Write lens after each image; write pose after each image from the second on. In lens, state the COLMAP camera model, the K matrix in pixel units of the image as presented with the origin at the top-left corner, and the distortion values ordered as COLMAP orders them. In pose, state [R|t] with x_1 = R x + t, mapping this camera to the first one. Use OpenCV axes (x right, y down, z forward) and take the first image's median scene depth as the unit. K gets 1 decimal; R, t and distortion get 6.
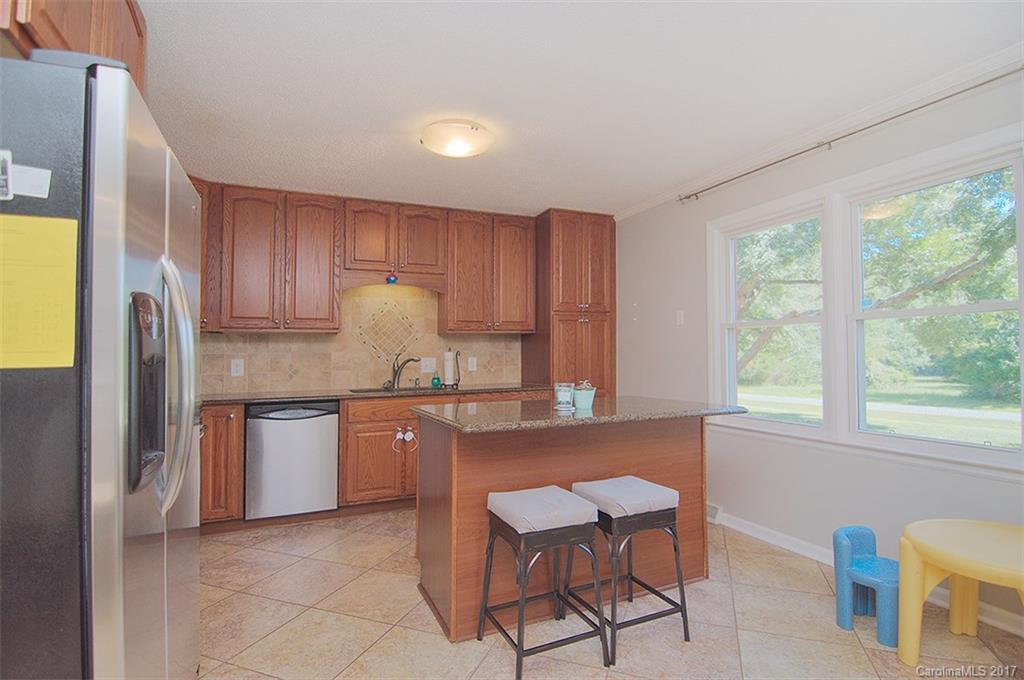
lens RADIAL K [[508.2, 0, 514.2], [0, 508.2, 334.7], [0, 0, 1]] dist [-0.033292, -0.001280]
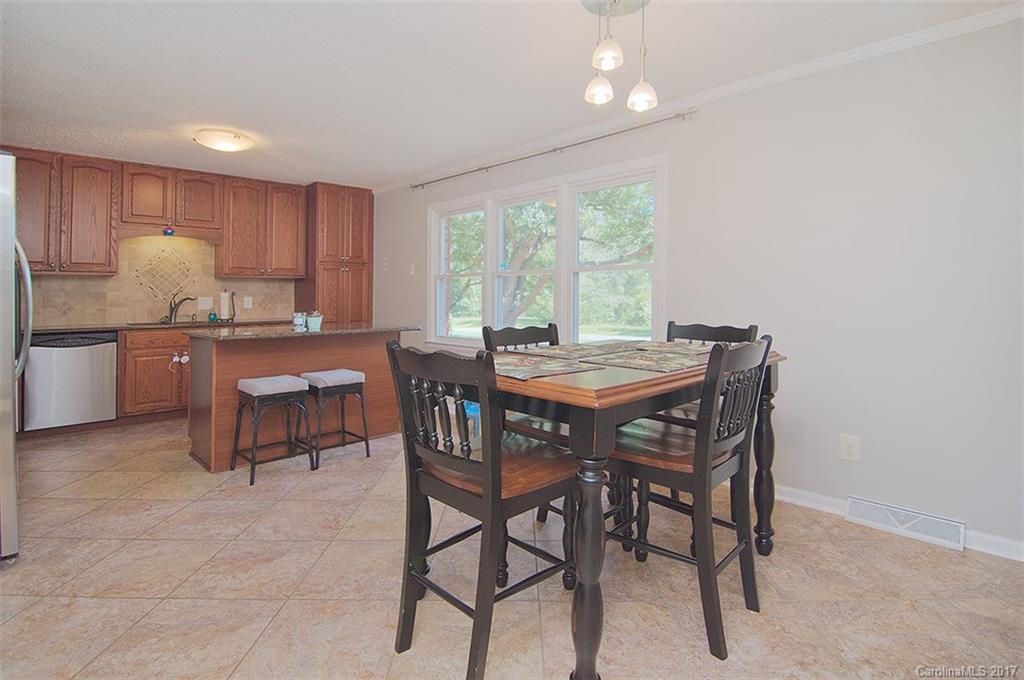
lens RADIAL K [[525.8, 0, 559.2], [0, 525.8, 291.6], [0, 0, 1]] dist [-0.010702, -0.007394]
pose [[0.919483, 0.009802, 0.393007, 0.129618], [-0.021370, 0.999457, 0.025071, -0.018510], [-0.392548, -0.031451, 0.919193, -0.523056]]
